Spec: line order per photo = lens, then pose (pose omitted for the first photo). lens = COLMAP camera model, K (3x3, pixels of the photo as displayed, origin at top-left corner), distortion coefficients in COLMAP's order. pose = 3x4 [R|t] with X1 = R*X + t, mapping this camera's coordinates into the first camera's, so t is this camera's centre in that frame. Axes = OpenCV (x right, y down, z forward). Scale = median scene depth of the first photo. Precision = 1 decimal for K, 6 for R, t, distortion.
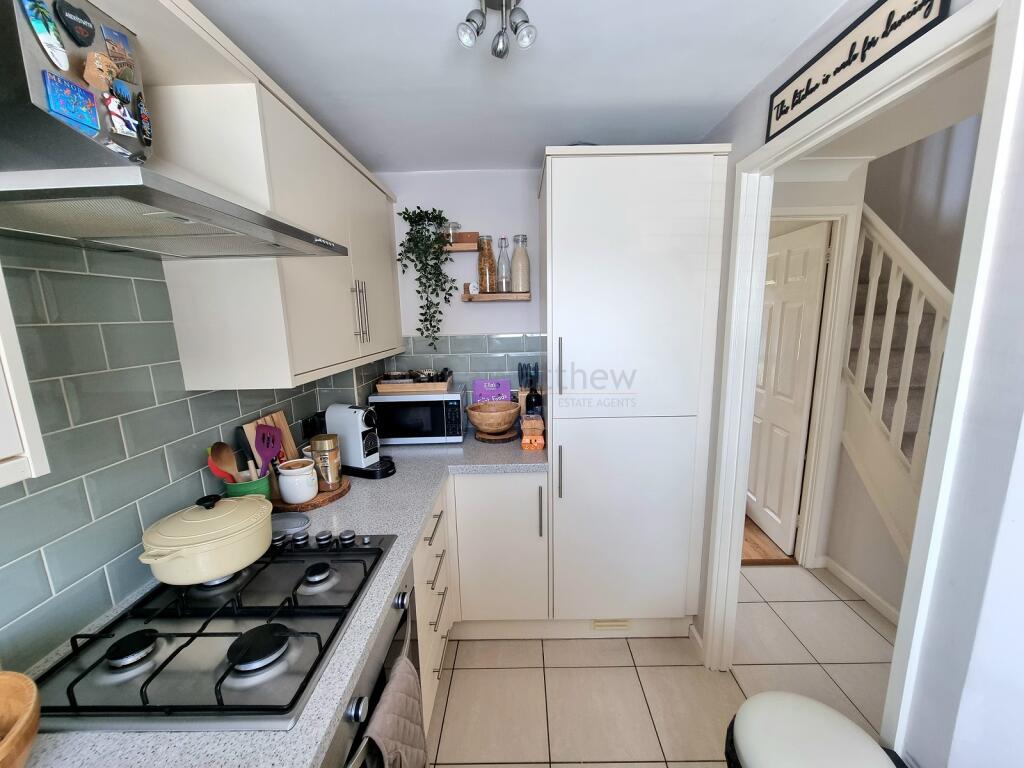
lens RADIAL K [[415.9, 0, 512.6], [0, 415.9, 393.6], [0, 0, 1]] dist [-0.016013, -0.000379]
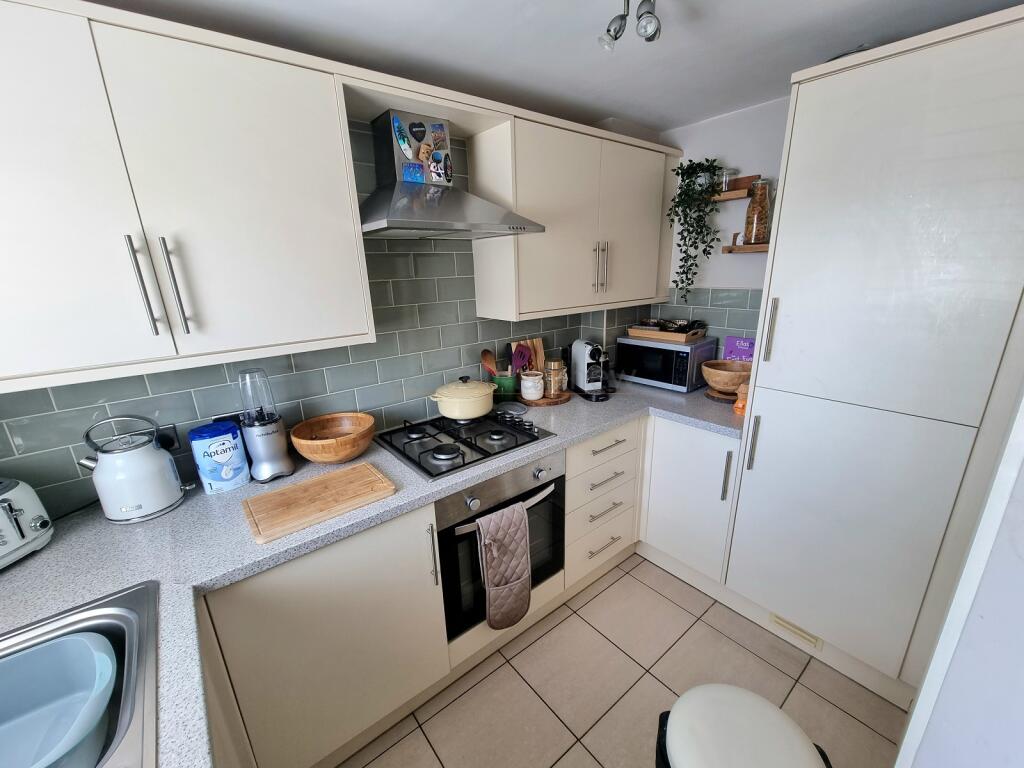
lens RADIAL K [[415.9, 0, 512.6], [0, 415.9, 393.6], [0, 0, 1]] dist [-0.016013, -0.000379]
pose [[0.634473, 0.228769, -0.738315, 0.382412], [-0.126844, 0.973064, 0.192502, -0.028135], [0.762466, -0.028487, 0.646400, -0.013589]]
